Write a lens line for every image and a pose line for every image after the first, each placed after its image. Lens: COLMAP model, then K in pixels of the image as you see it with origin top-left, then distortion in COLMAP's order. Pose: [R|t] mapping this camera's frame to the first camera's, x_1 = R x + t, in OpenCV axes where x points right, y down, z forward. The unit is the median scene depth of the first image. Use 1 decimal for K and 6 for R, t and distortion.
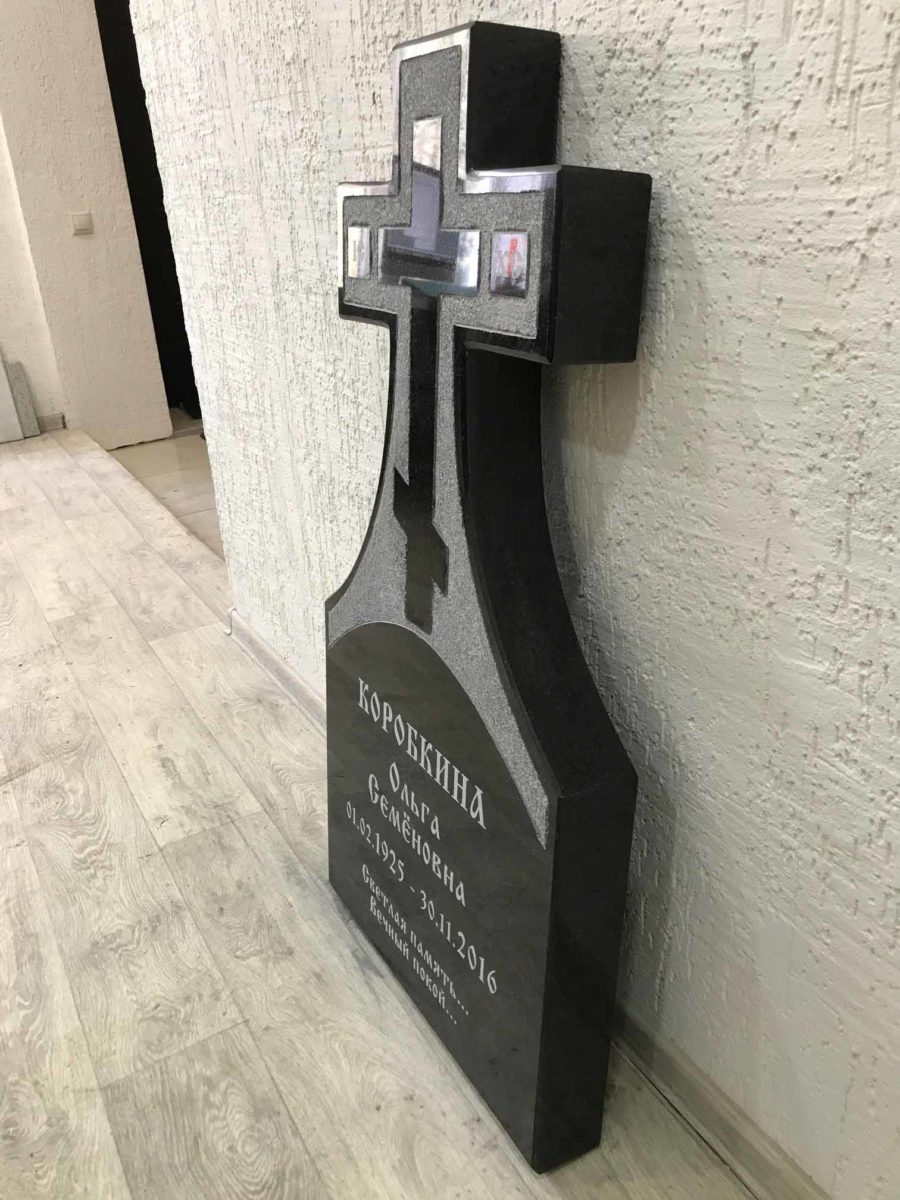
lens RADIAL K [[992.4, 0, 443.6], [0, 992.4, 600.2], [0, 0, 1]] dist [-0.018389, 0.038975]
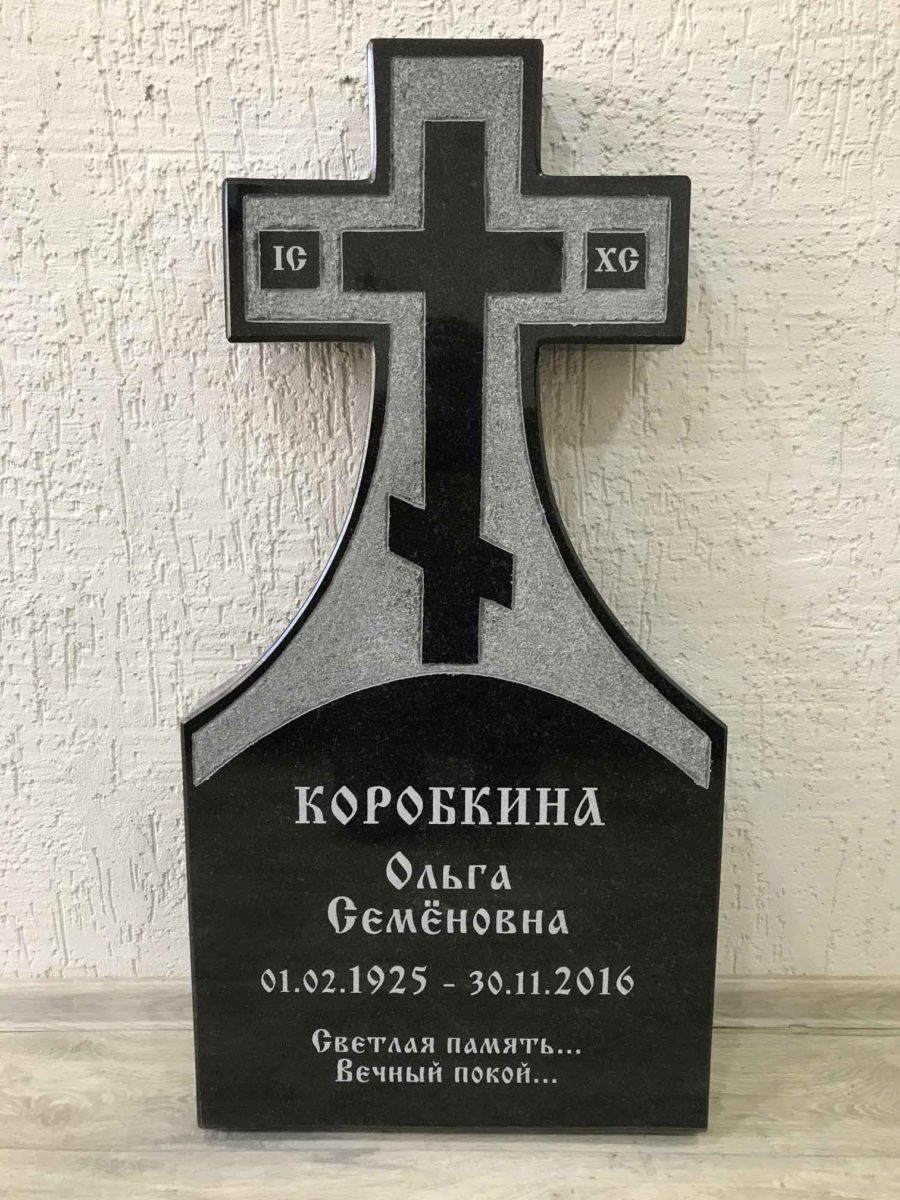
lens RADIAL K [[992.4, 0, 446.6], [0, 992.4, 603.2], [0, 0, 1]] dist [-0.018389, 0.038975]
pose [[0.491314, -0.177475, 0.852709, -1.112004], [0.316846, 0.948361, 0.014822, -0.057477], [-0.811307, 0.262896, 0.522175, 0.731014]]
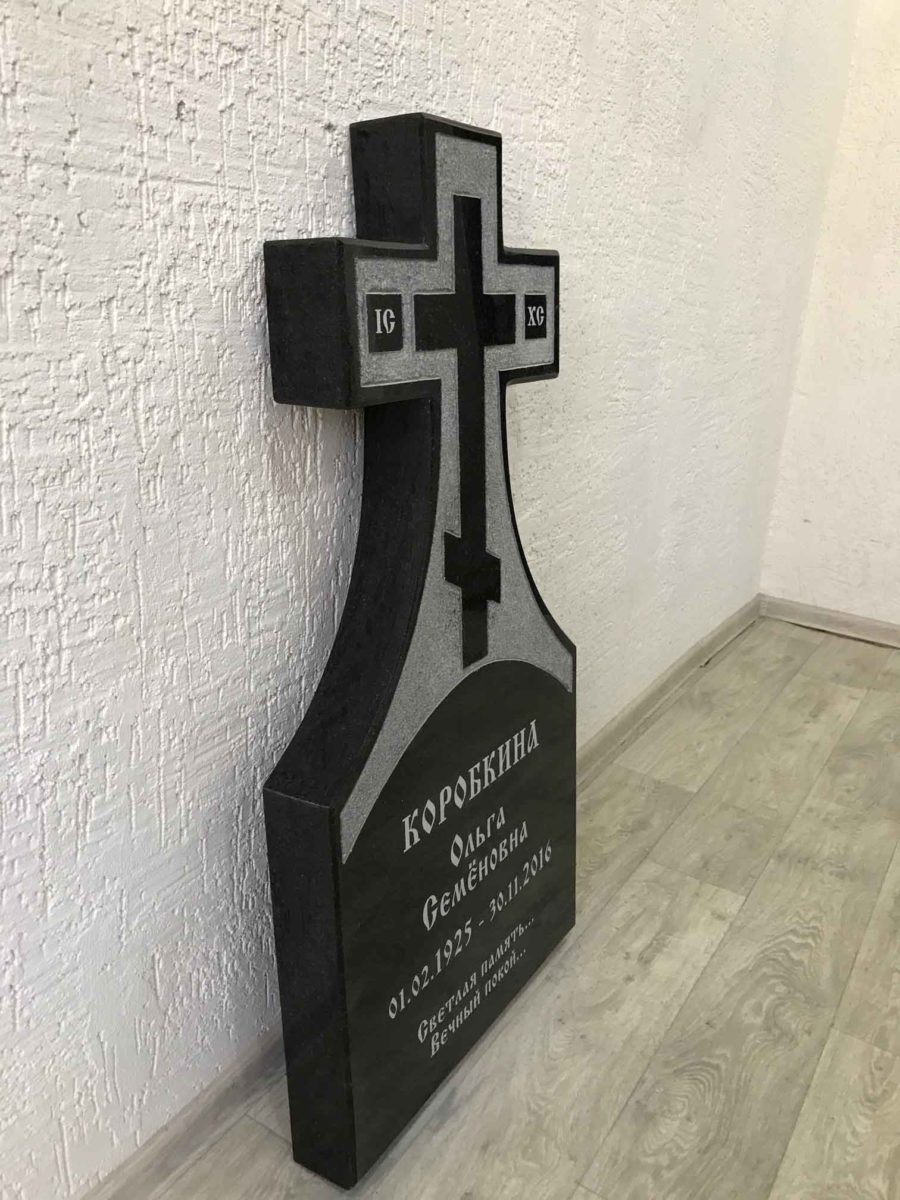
lens RADIAL K [[992.4, 0, 449.5], [0, 992.4, 600.9], [0, 0, 1]] dist [-0.018389, 0.038975]
pose [[-0.480513, -0.257172, 0.838433, -1.244985], [0.324161, 0.836246, 0.442281, -0.712207], [-0.814878, 0.484309, -0.318462, 1.874514]]
